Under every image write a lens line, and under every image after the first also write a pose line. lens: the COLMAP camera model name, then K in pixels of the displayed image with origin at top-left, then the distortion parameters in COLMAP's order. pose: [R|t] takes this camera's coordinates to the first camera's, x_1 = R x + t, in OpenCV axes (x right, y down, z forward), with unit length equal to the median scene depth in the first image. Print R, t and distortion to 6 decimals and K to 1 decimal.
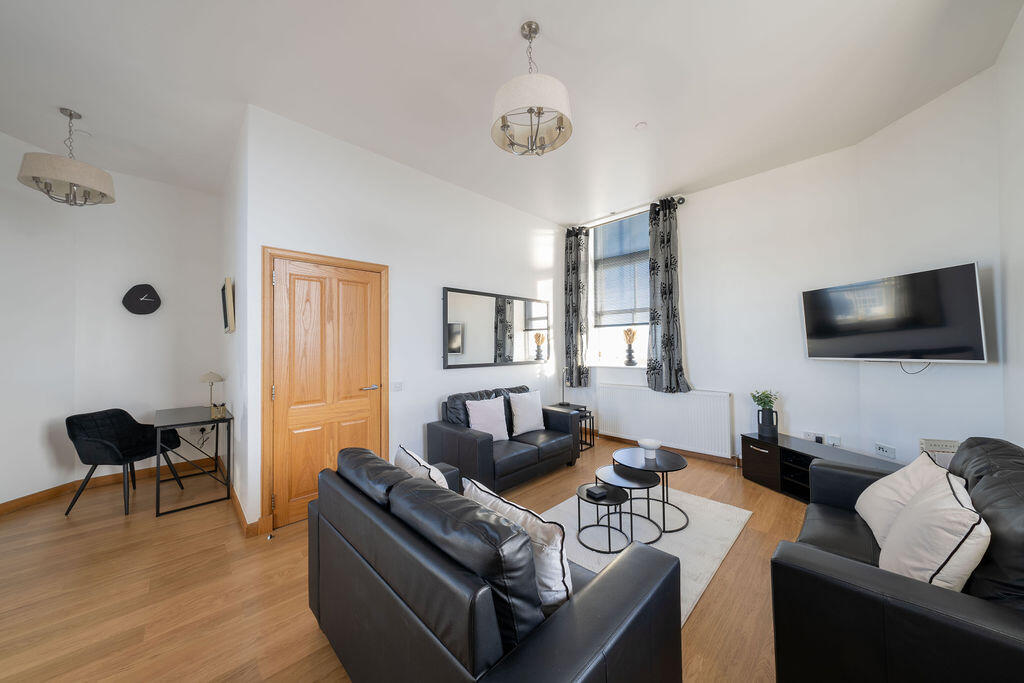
lens RADIAL K [[345.5, 0, 518.6], [0, 345.5, 342.3], [0, 0, 1]] dist [0.003527, 0.000430]
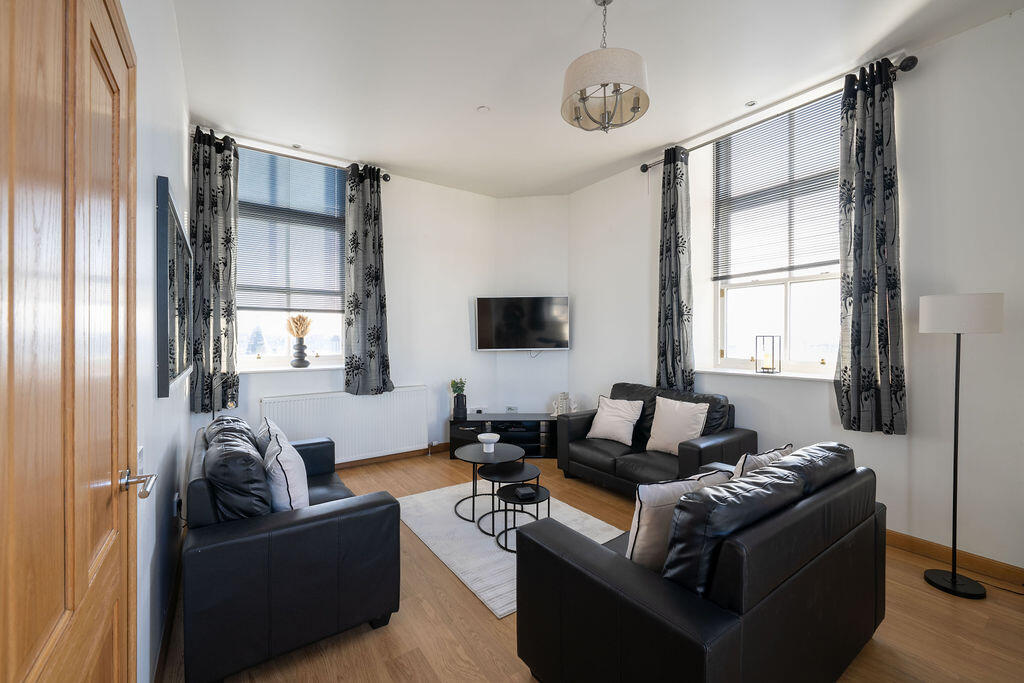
lens RADIAL K [[405.9, 0, 514.7], [0, 405.9, 344.0], [0, 0, 1]] dist [-0.000217, -0.000021]
pose [[0.190406, -0.004415, 0.981695, -0.461484], [-0.010541, 0.999923, 0.006542, 0.009475], [-0.981649, -0.011593, 0.190345, 0.435960]]
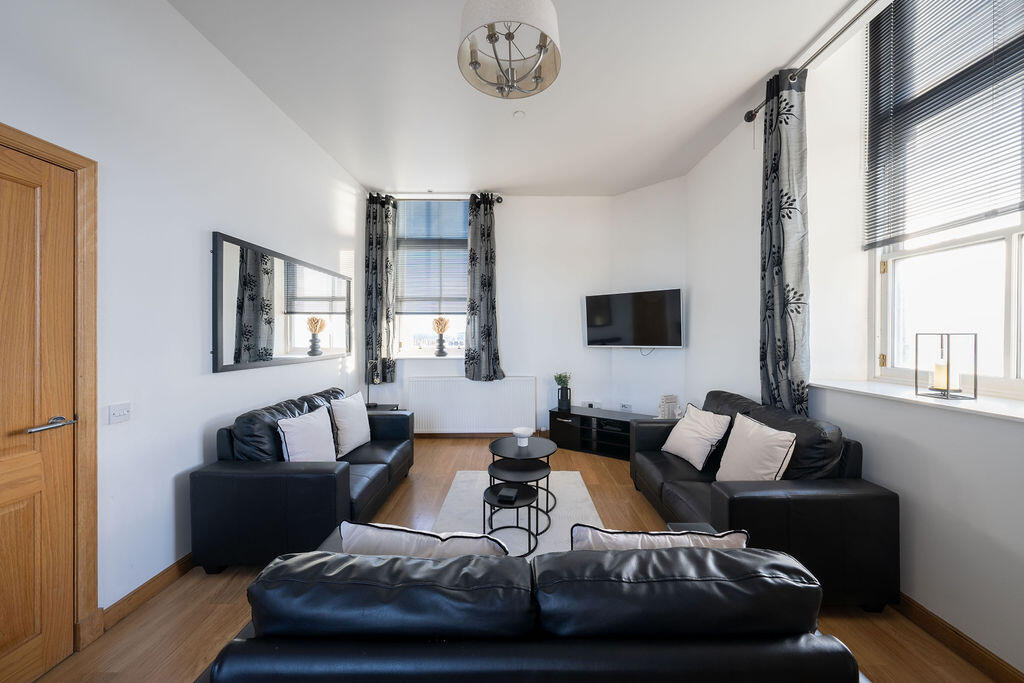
lens RADIAL K [[345.5, 0, 526.5], [0, 345.5, 337.7], [0, 0, 1]] dist [0.003527, 0.000430]
pose [[0.705123, 0.005042, 0.709067, -0.207106], [-0.016656, 0.999817, 0.009453, 0.003101], [-0.708889, -0.018476, 0.705078, 0.169564]]
